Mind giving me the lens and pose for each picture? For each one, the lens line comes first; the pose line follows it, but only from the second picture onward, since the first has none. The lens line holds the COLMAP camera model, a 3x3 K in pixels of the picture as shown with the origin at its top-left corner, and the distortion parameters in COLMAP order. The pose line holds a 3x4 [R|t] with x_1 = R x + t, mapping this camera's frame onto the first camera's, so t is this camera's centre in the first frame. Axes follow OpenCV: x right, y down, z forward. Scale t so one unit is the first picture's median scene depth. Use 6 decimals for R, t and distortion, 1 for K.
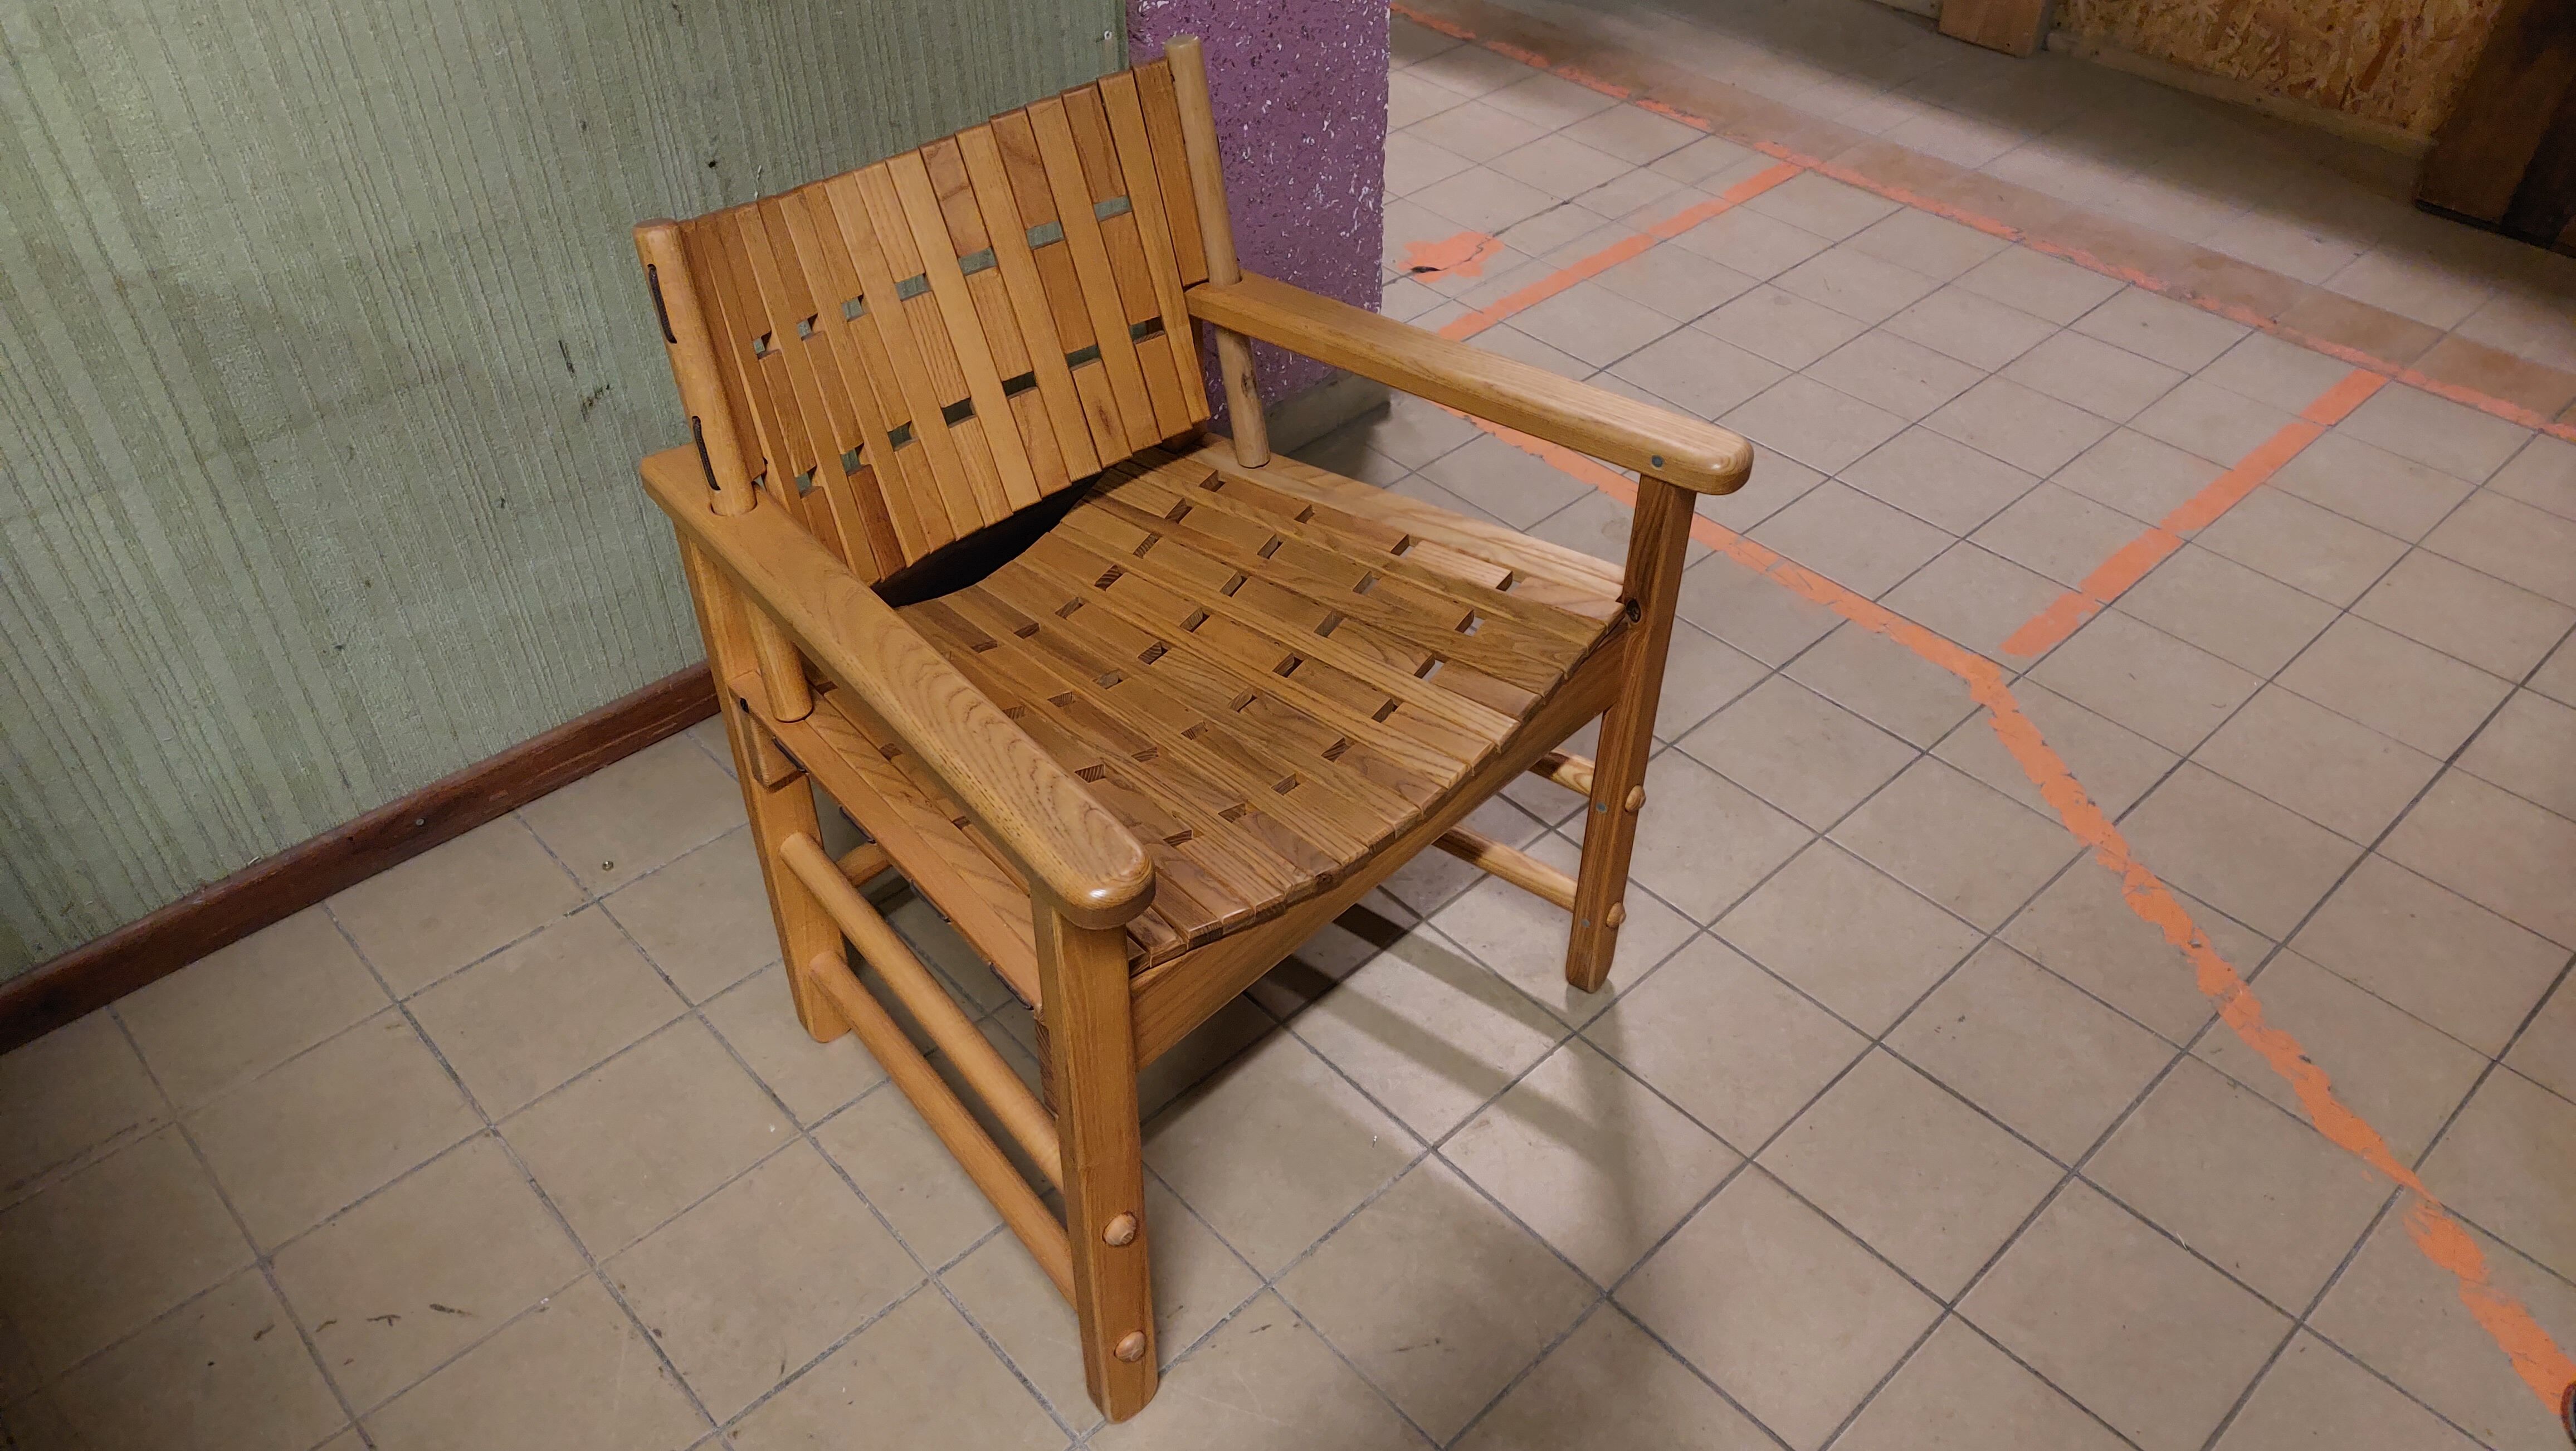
lens RADIAL K [[1838.0, 0, 1300.1], [0, 1838.0, 733.4], [0, 0, 1]] dist [0.080396, -0.097345]
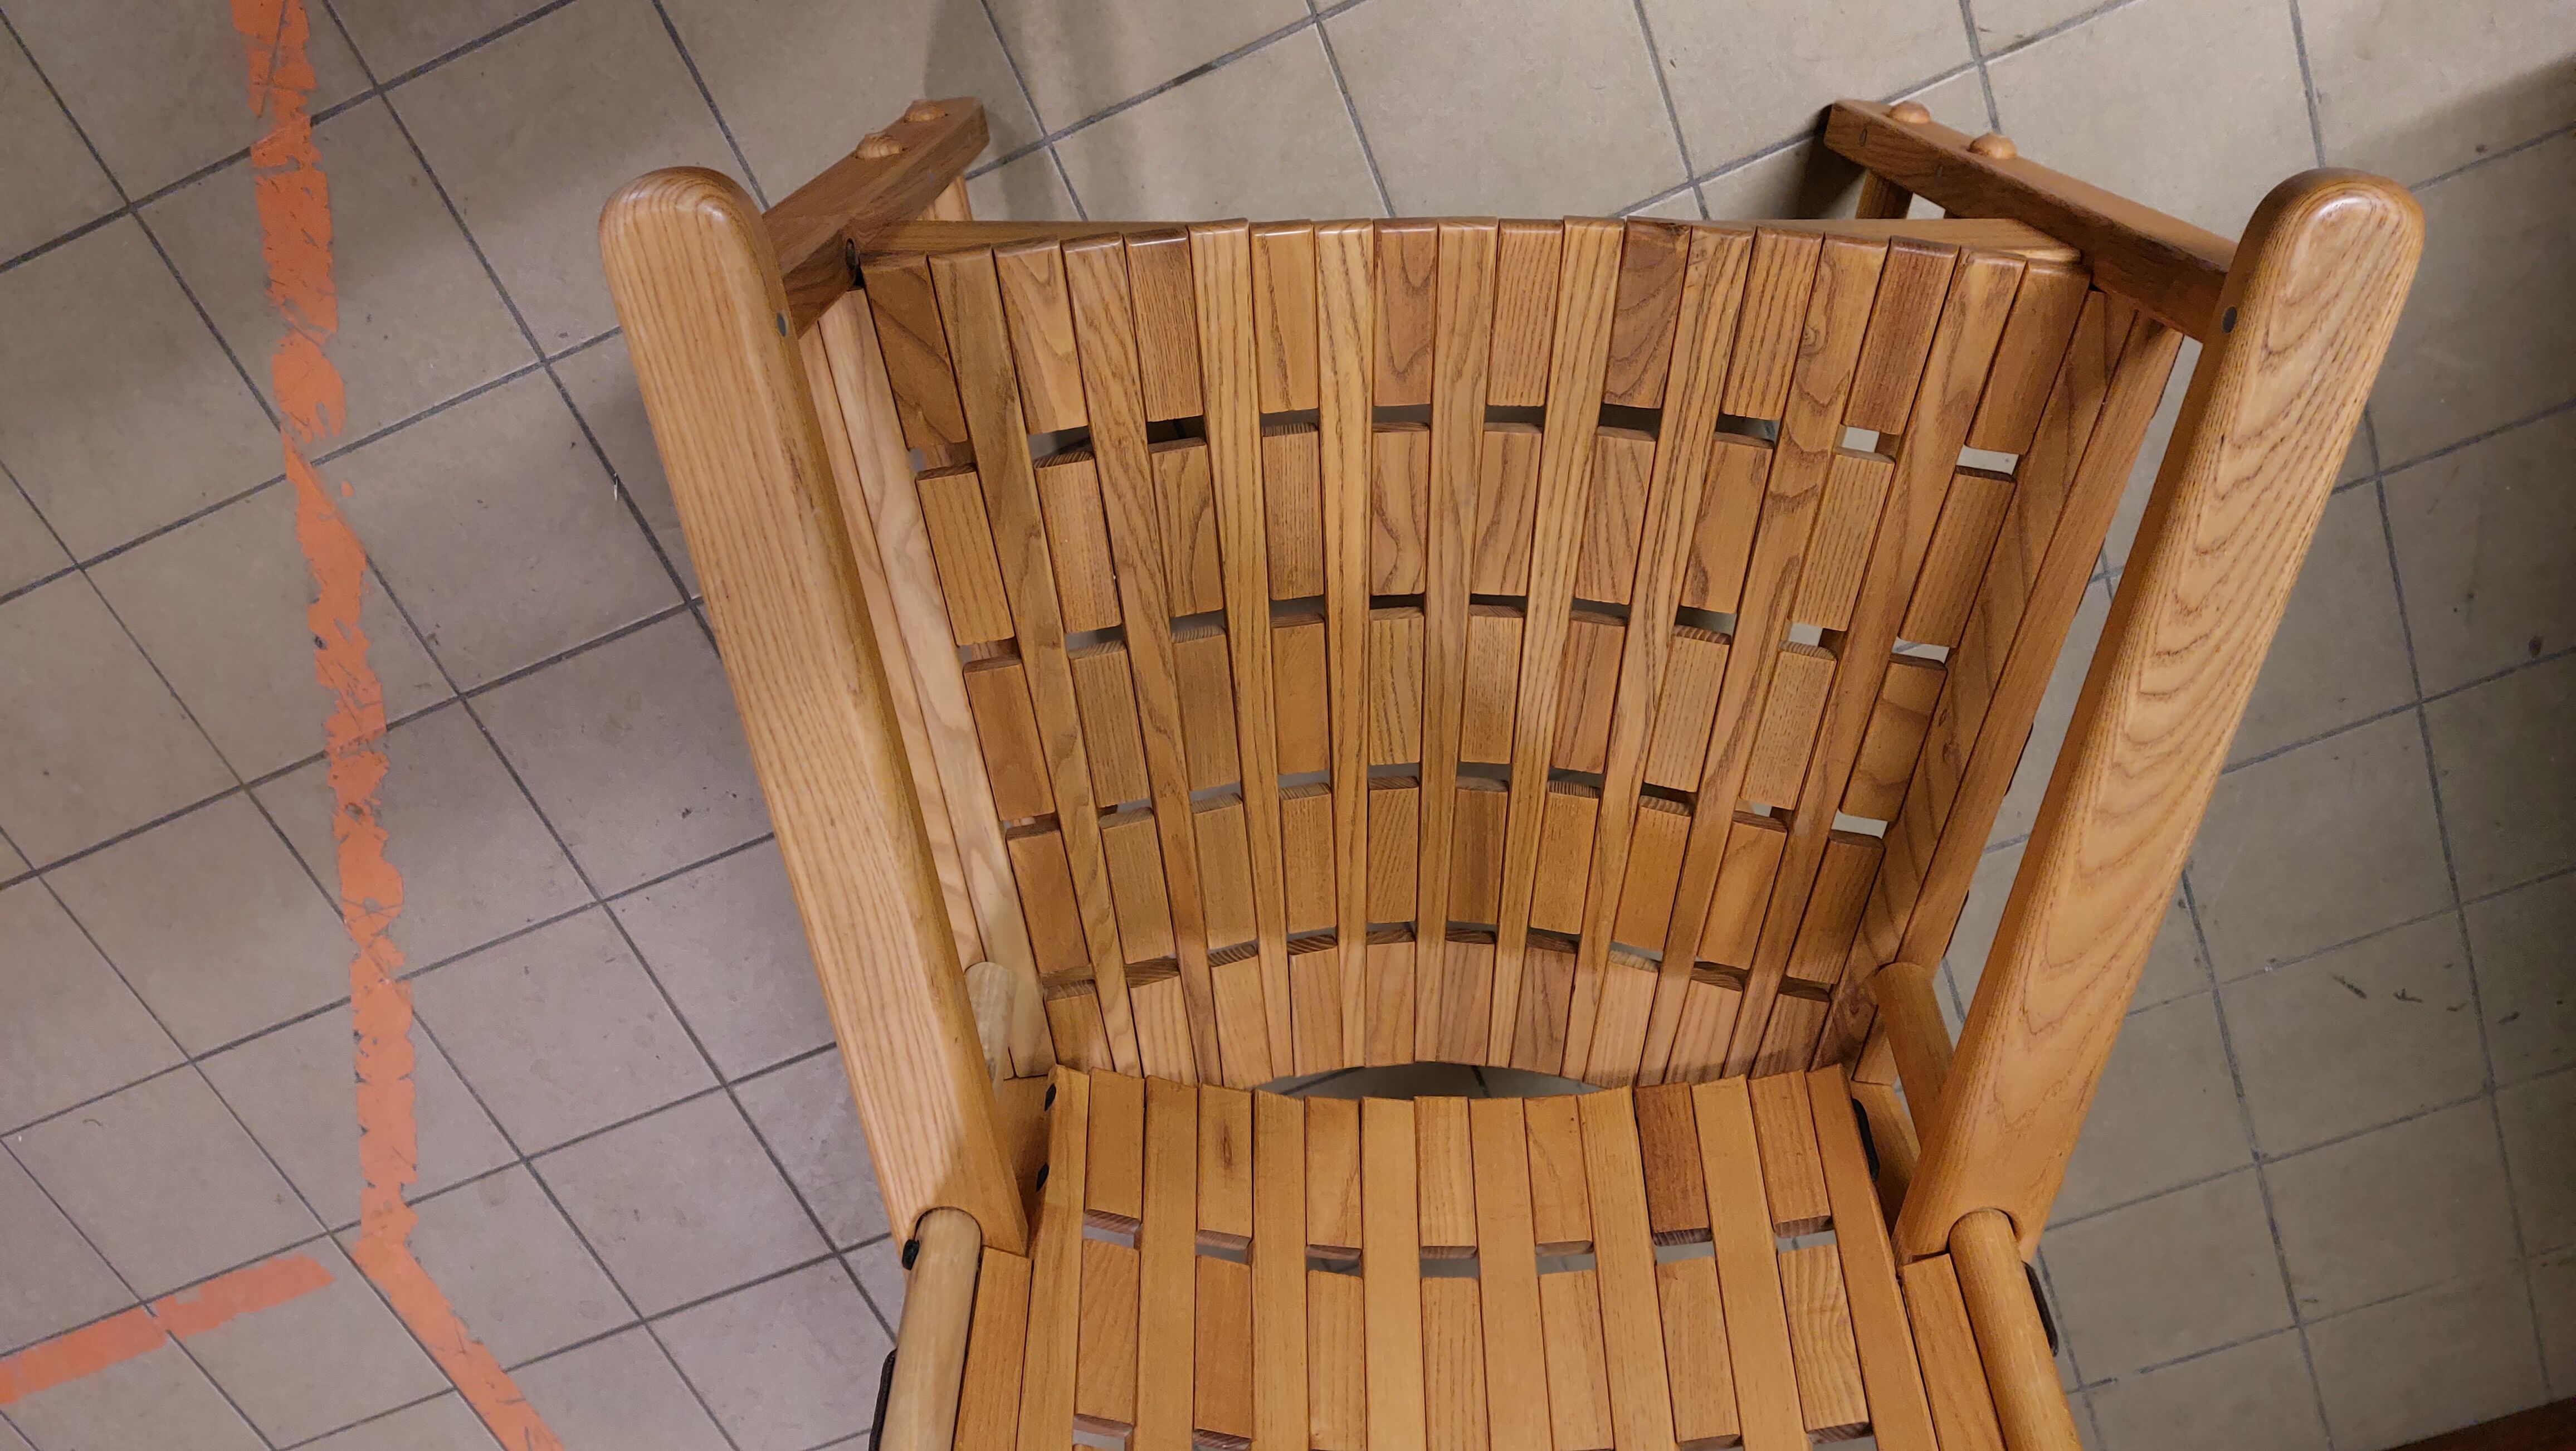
lens RADIAL K [[1873.7, 0, 1277.7], [0, 1873.7, 720.7], [0, 0, 1]] dist [0.055193, -0.074230]
pose [[-0.938171, -0.310043, -0.153976, 0.252510], [0.219130, -0.876226, 0.429196, -0.114324], [-0.267987, 0.368919, 0.889990, 0.157437]]
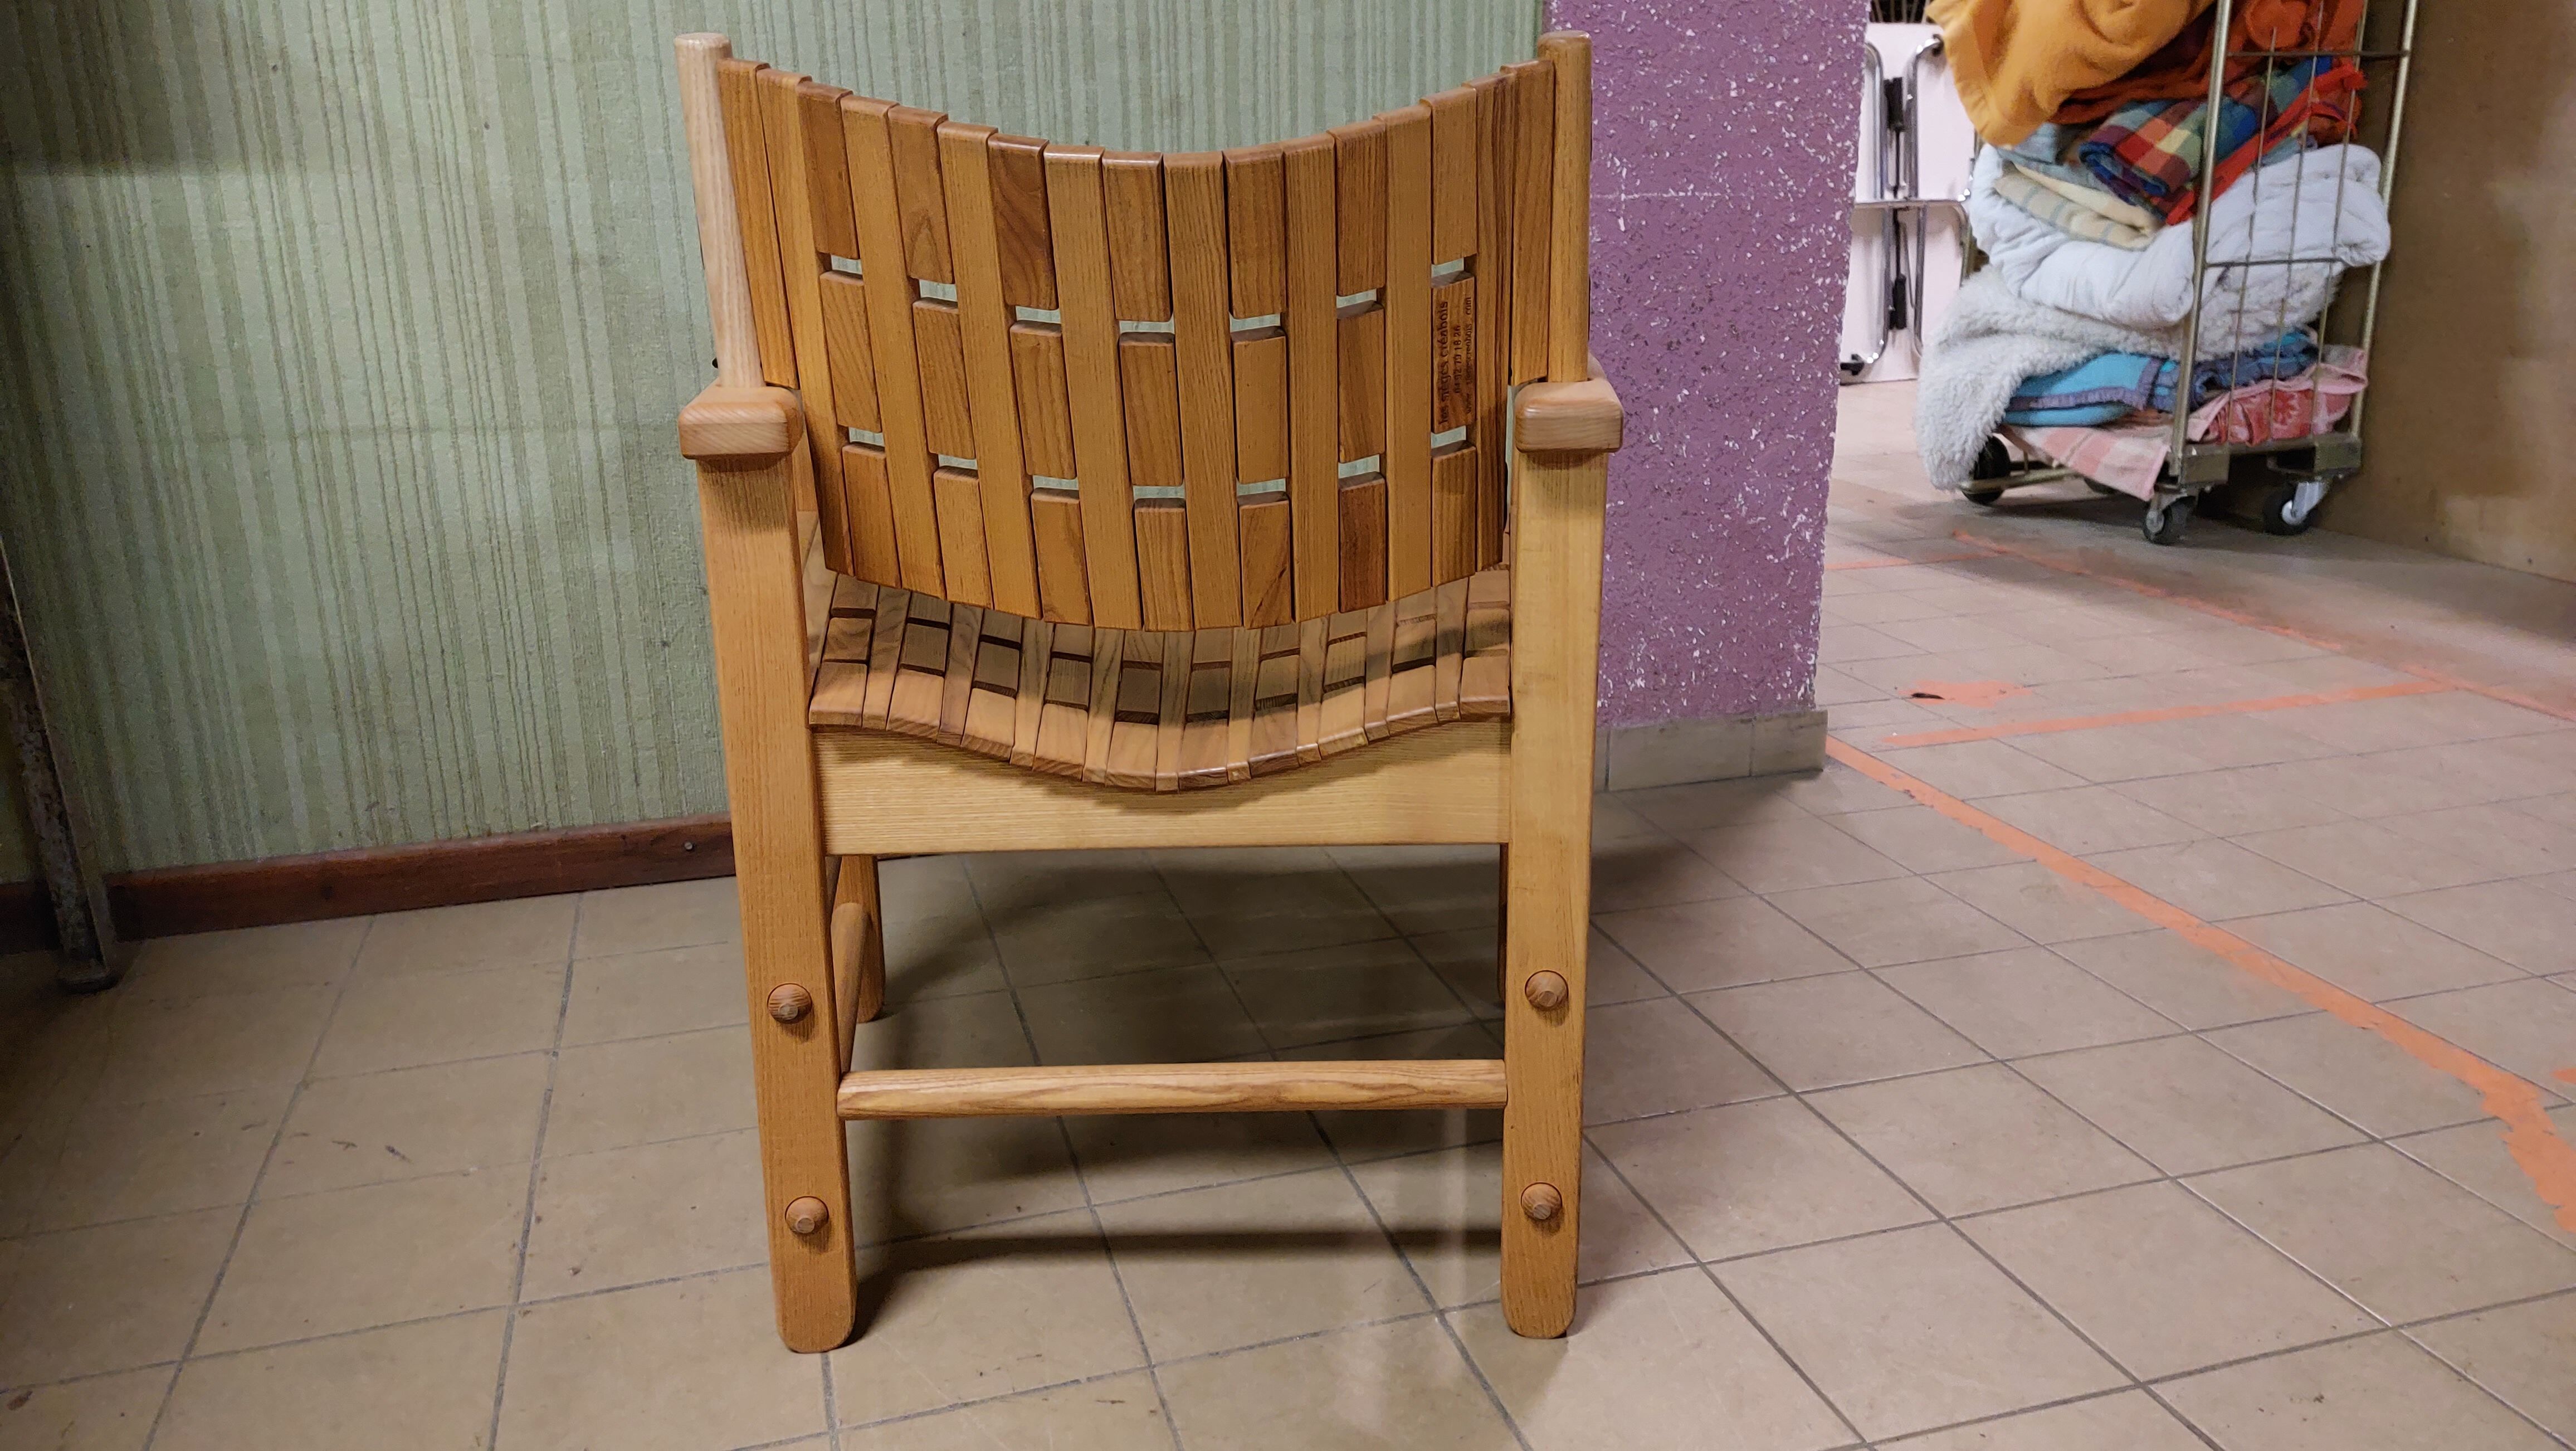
lens RADIAL K [[1841.4, 0, 1283.5], [0, 1841.4, 701.9], [0, 0, 1]] dist [0.082467, -0.107890]
pose [[0.896793, 0.114593, -0.427352, 0.285672], [-0.281560, 0.892873, -0.351429, 0.264319], [0.341300, 0.435485, 0.832987, 0.216973]]
